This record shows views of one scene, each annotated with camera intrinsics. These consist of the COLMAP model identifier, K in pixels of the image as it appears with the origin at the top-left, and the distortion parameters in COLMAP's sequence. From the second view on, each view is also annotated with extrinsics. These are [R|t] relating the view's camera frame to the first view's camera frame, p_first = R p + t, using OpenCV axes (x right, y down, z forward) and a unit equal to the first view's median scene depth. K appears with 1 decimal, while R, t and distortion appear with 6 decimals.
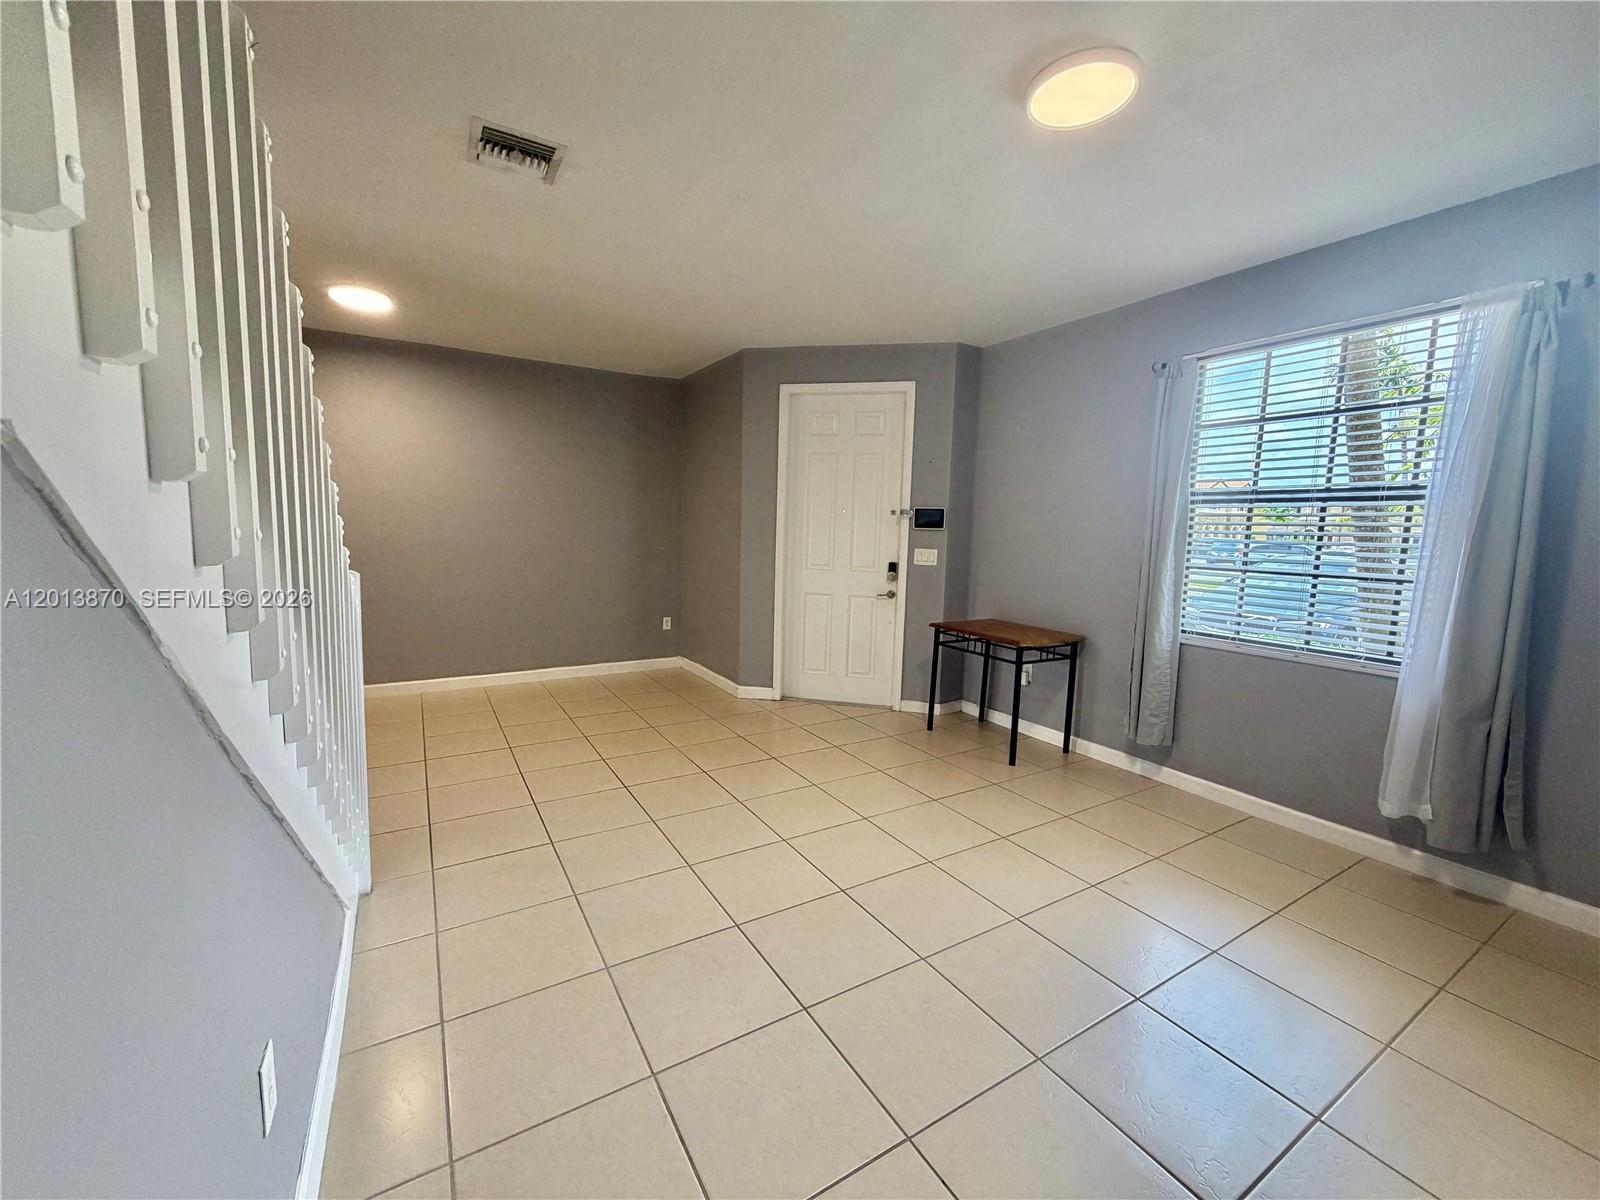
lens RADIAL K [[637.6, 0, 795.6], [0, 637.6, 600.3], [0, 0, 1]] dist [-0.000636, 0.000040]
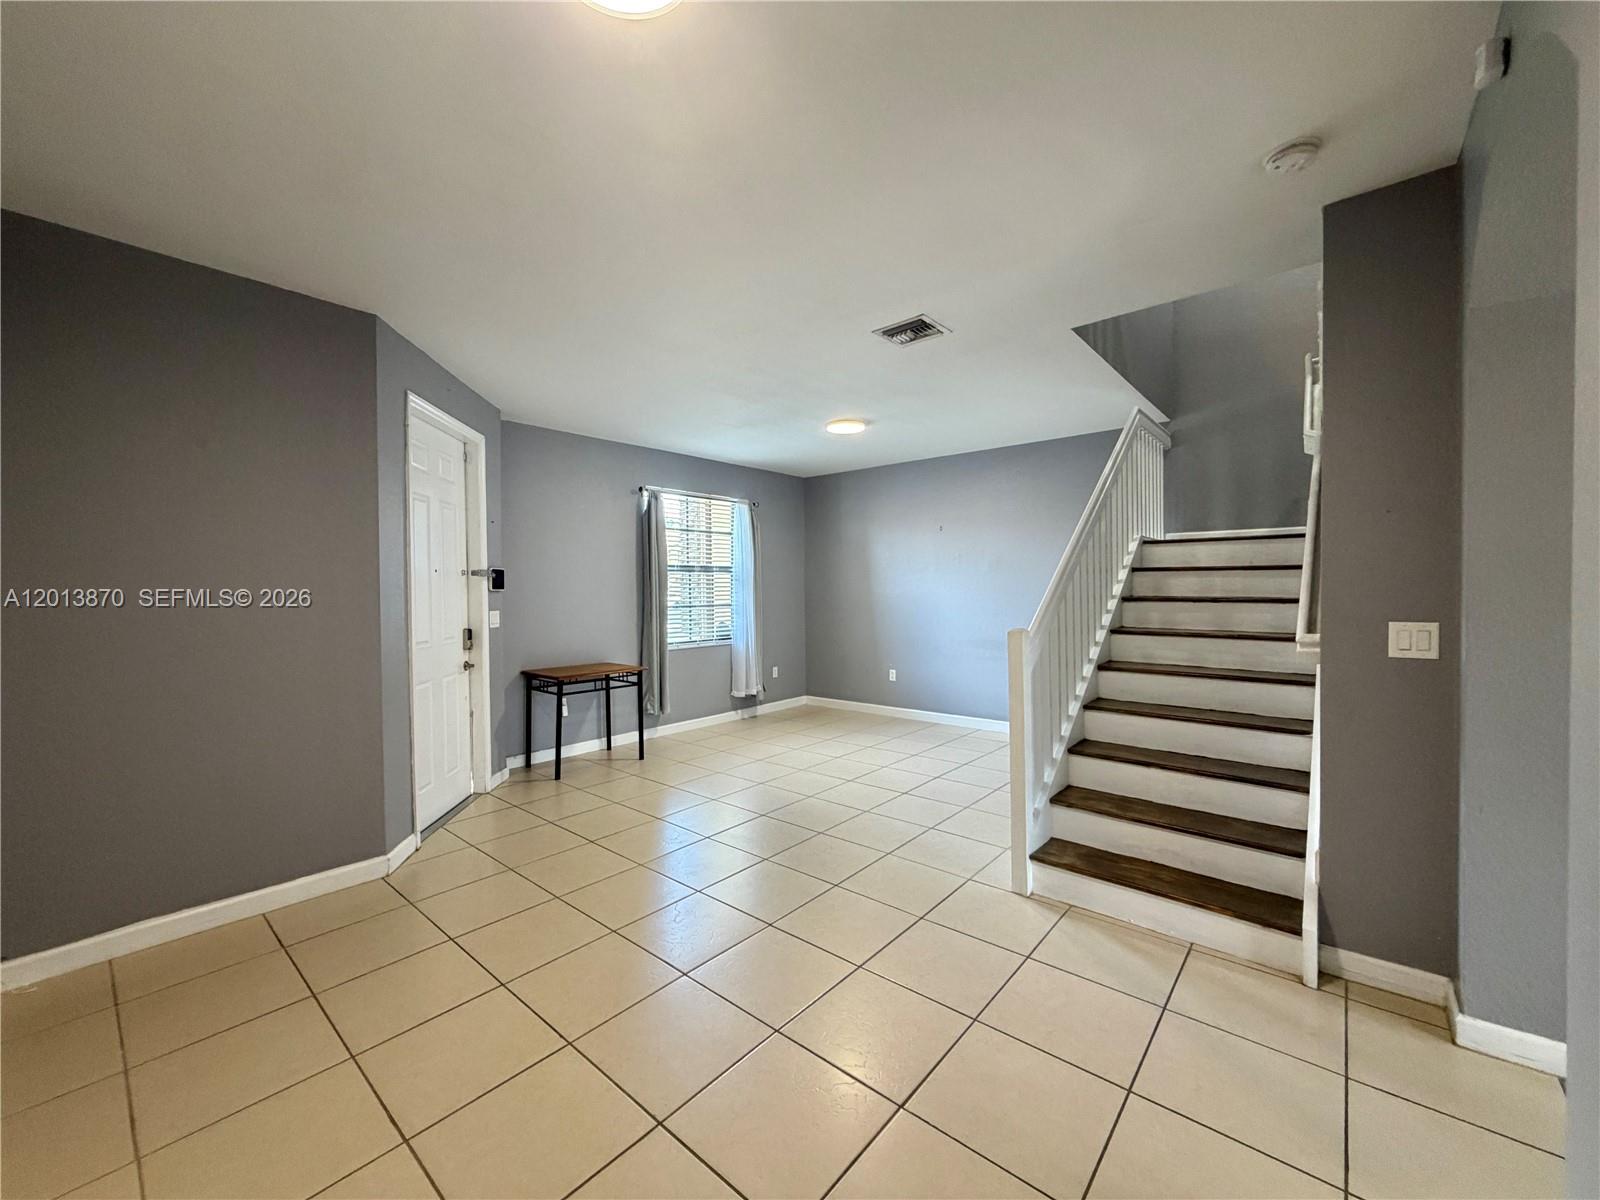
lens RADIAL K [[637.6, 0, 795.6], [0, 637.6, 600.3], [0, 0, 1]] dist [-0.000636, 0.000040]
pose [[-0.308546, -0.038308, 0.950438, -0.905717], [0.112615, 0.990690, 0.076489, -0.126805], [-0.944520, 0.130634, -0.301359, 0.915014]]
